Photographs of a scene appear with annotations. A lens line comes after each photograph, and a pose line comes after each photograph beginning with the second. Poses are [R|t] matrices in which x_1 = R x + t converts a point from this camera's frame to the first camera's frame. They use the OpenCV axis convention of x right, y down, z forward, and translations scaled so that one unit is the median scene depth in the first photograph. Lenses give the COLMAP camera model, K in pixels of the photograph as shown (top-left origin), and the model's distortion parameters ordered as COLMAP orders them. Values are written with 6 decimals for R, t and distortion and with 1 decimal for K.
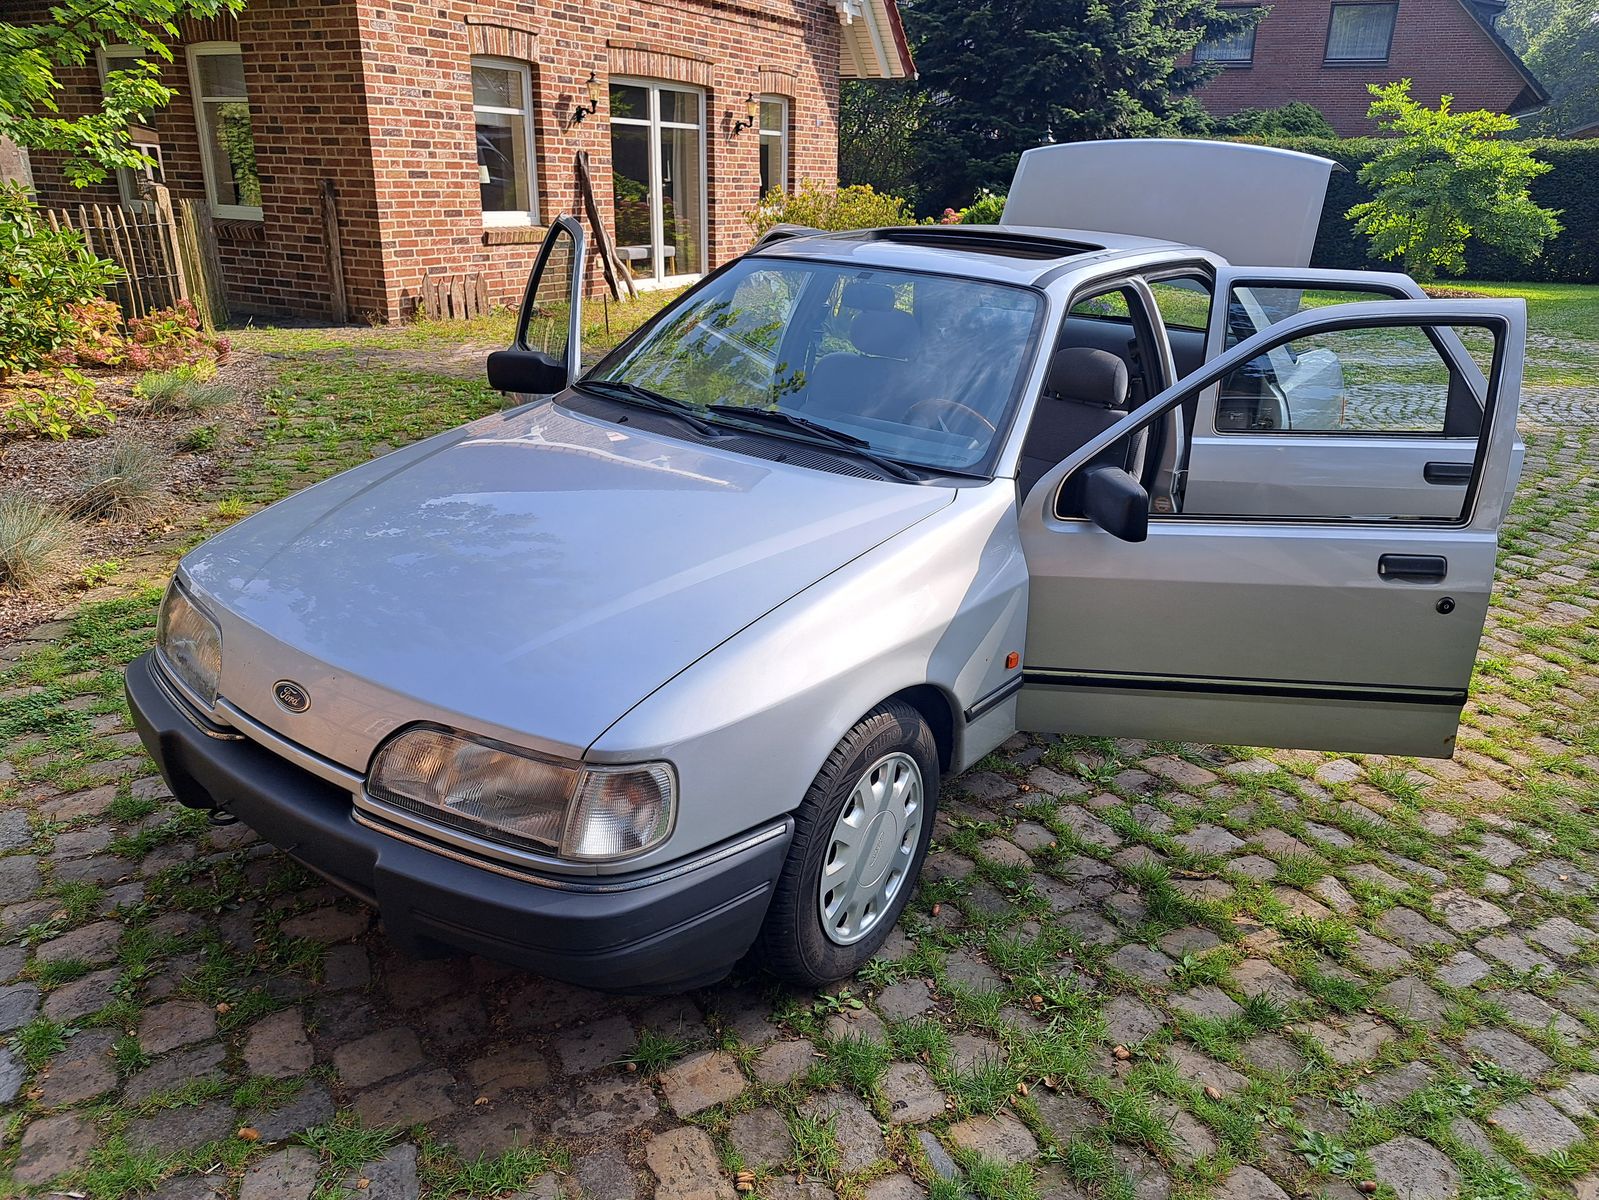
lens RADIAL K [[1135.4, 0, 809.4], [0, 1135.4, 606.8], [0, 0, 1]] dist [0.002494, -0.011802]
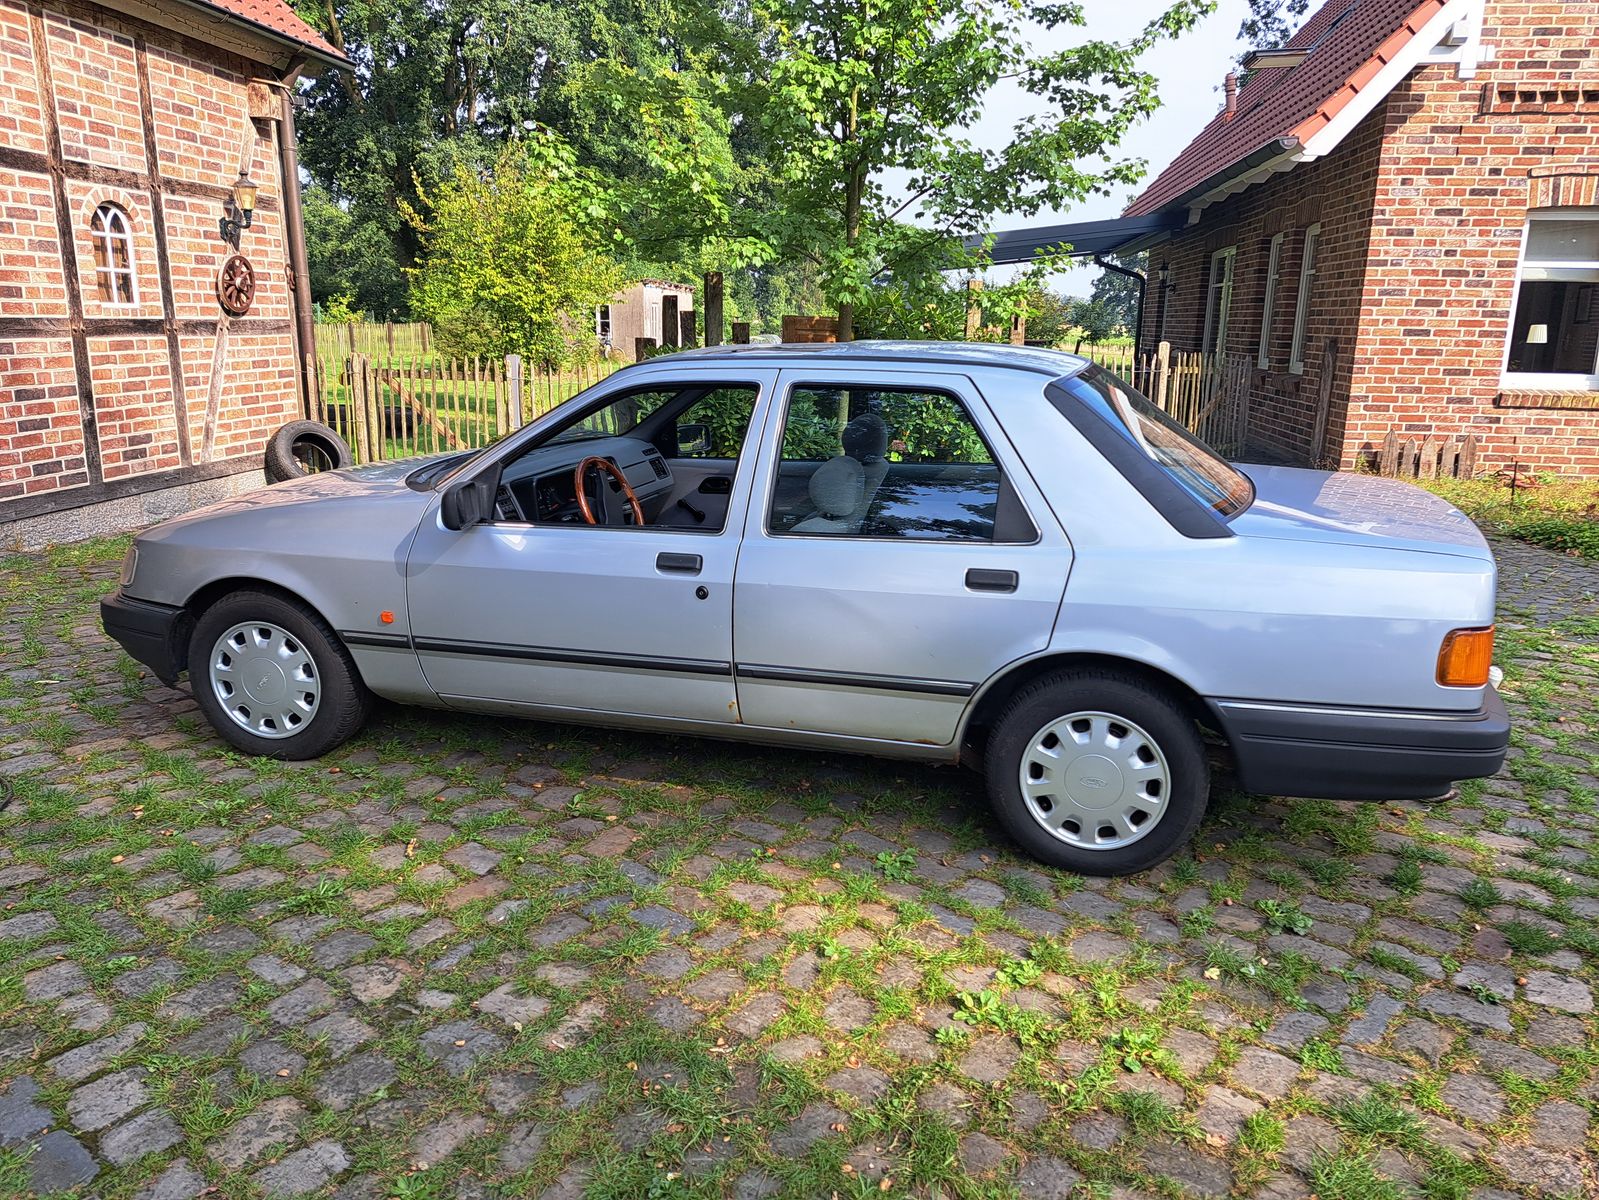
lens RADIAL K [[1135.4, 0, 808.1], [0, 1135.4, 597.8], [0, 0, 1]] dist [0.002494, -0.011802]
pose [[0.386352, 0.211078, -0.897874, 0.384579], [-0.329655, 0.940764, 0.079311, -0.068914], [0.861429, 0.265346, 0.433049, 0.181615]]
